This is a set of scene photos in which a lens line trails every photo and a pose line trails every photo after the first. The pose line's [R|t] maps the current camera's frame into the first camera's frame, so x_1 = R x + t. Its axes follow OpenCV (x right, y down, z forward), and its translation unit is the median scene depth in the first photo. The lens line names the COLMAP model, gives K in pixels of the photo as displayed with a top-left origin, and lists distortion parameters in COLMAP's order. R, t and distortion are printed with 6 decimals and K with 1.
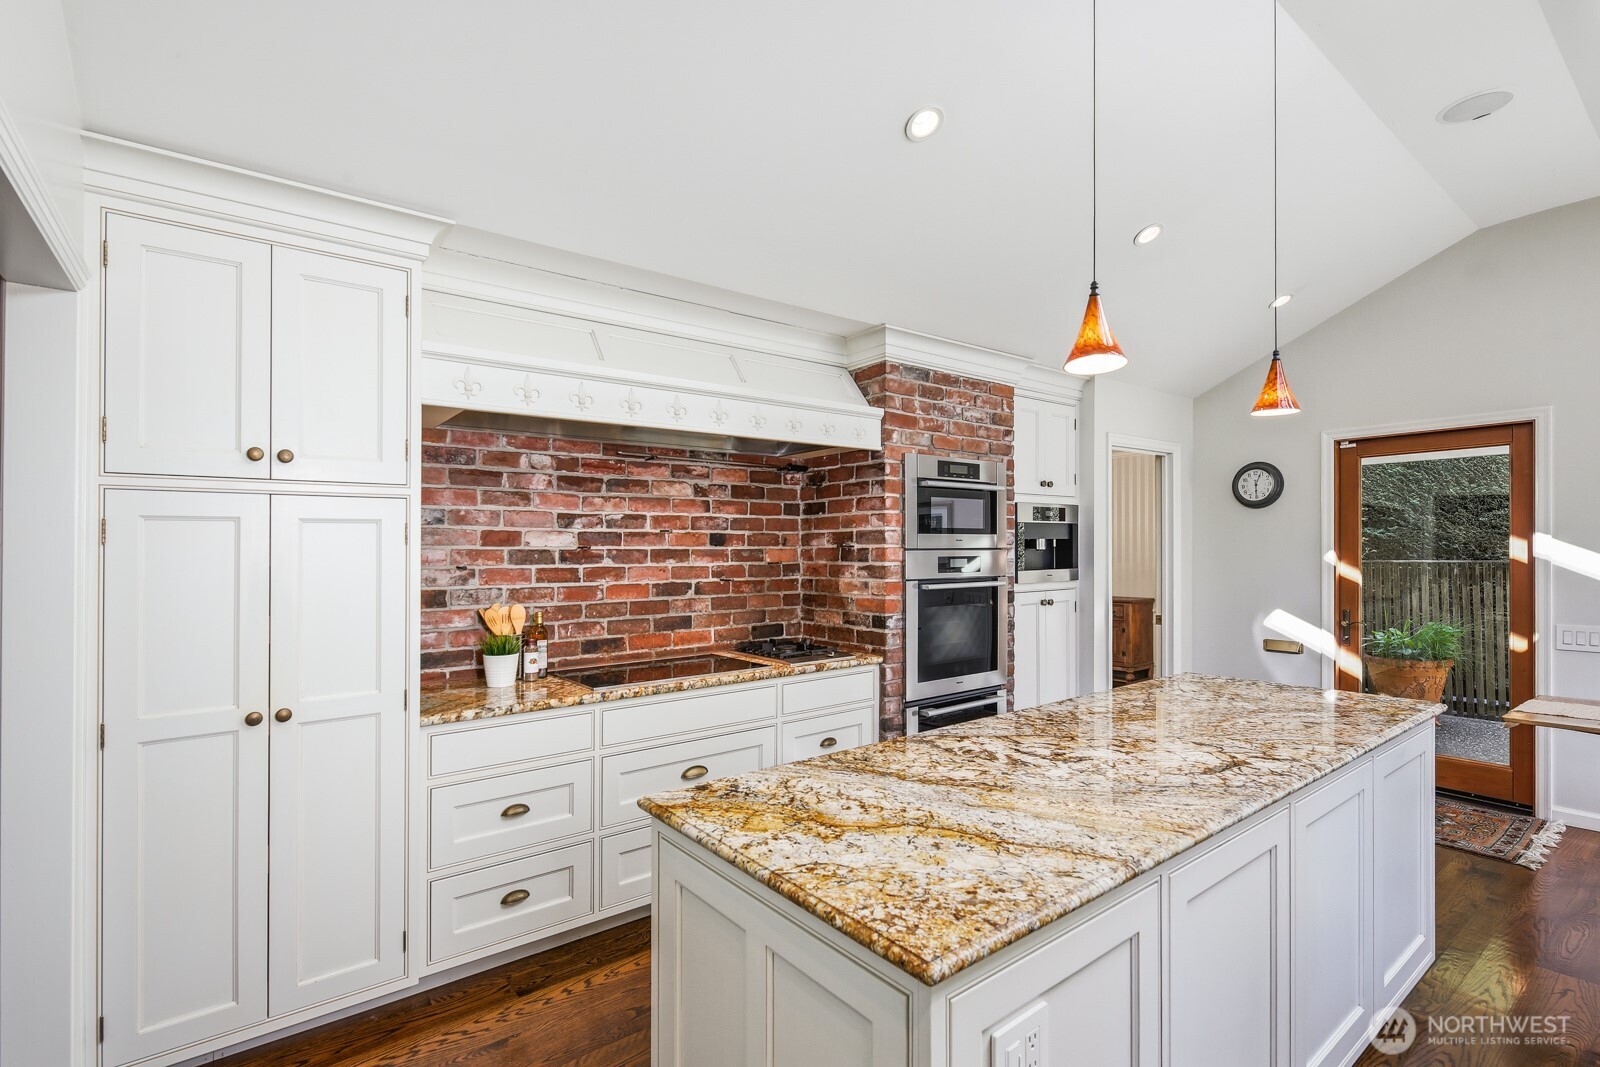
lens RADIAL K [[743.2, 0, 798.1], [0, 743.2, 547.7], [0, 0, 1]] dist [-0.000347, 0.000064]
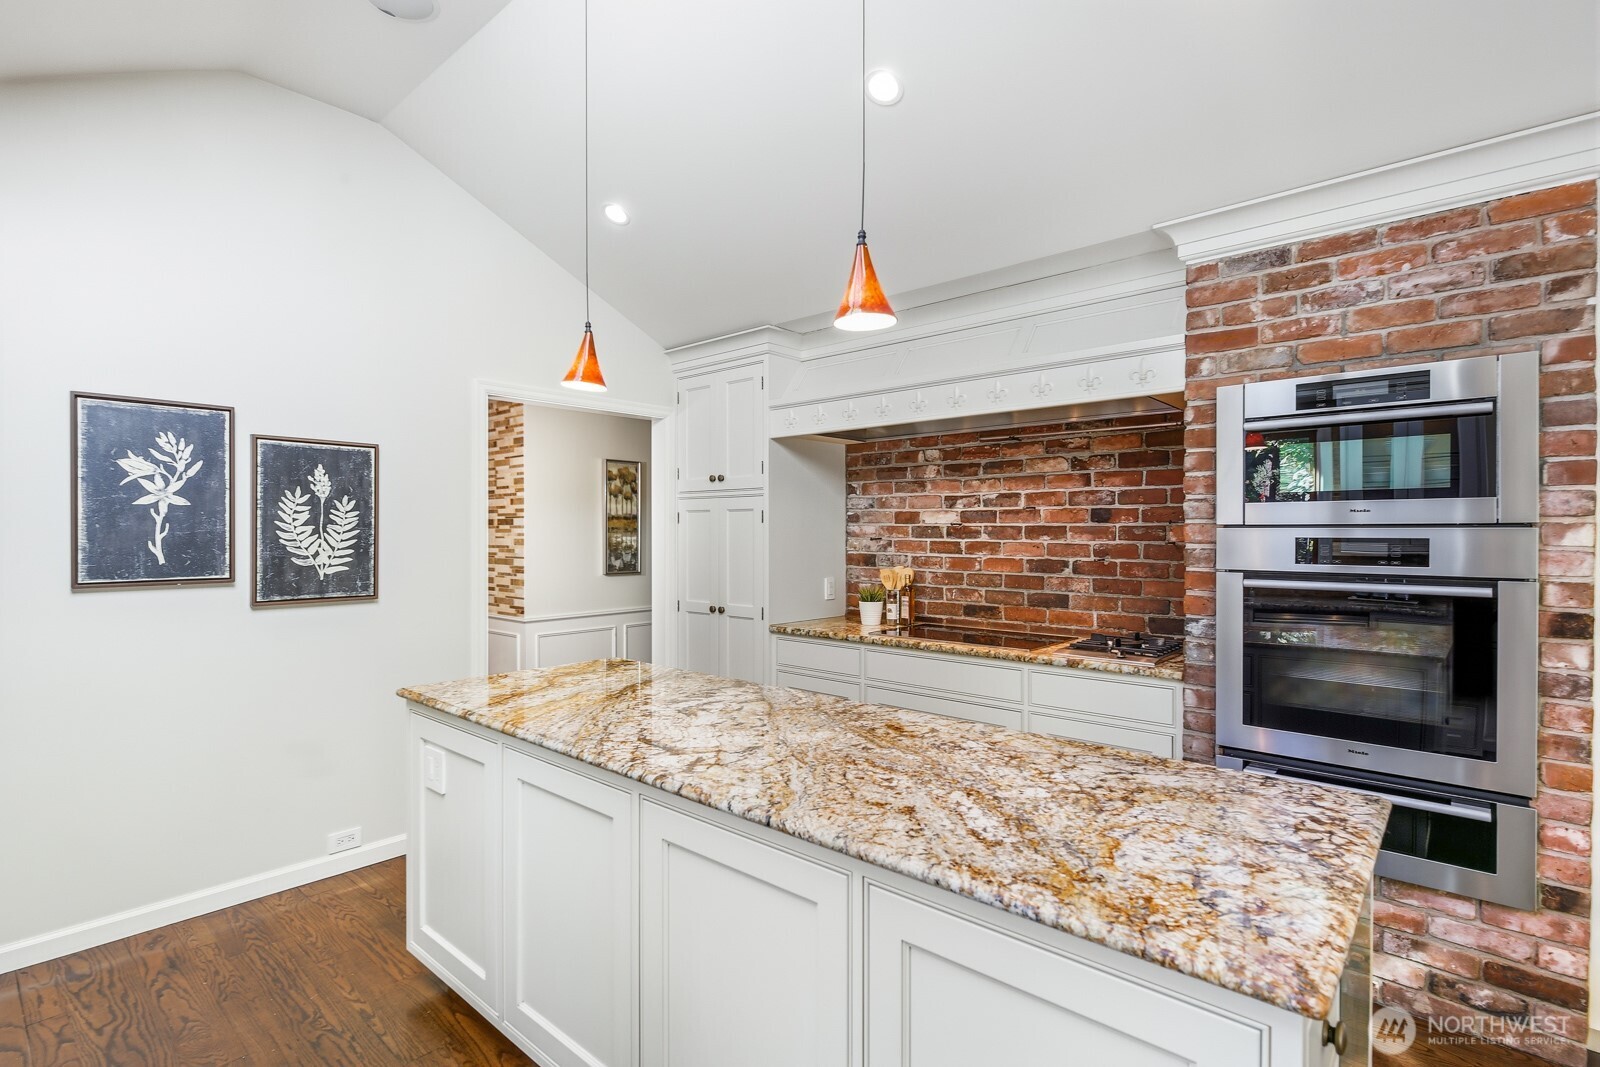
lens RADIAL K [[776.9, 0, 800.0], [0, 776.9, 533.5], [0, 0, 1]] dist [0.000300, 0.000155]
pose [[0.183012, 0.009824, -0.983062, 0.819819], [0.000833, 0.999948, 0.010148, 0.001393], [0.983110, -0.002676, 0.182994, 0.502443]]
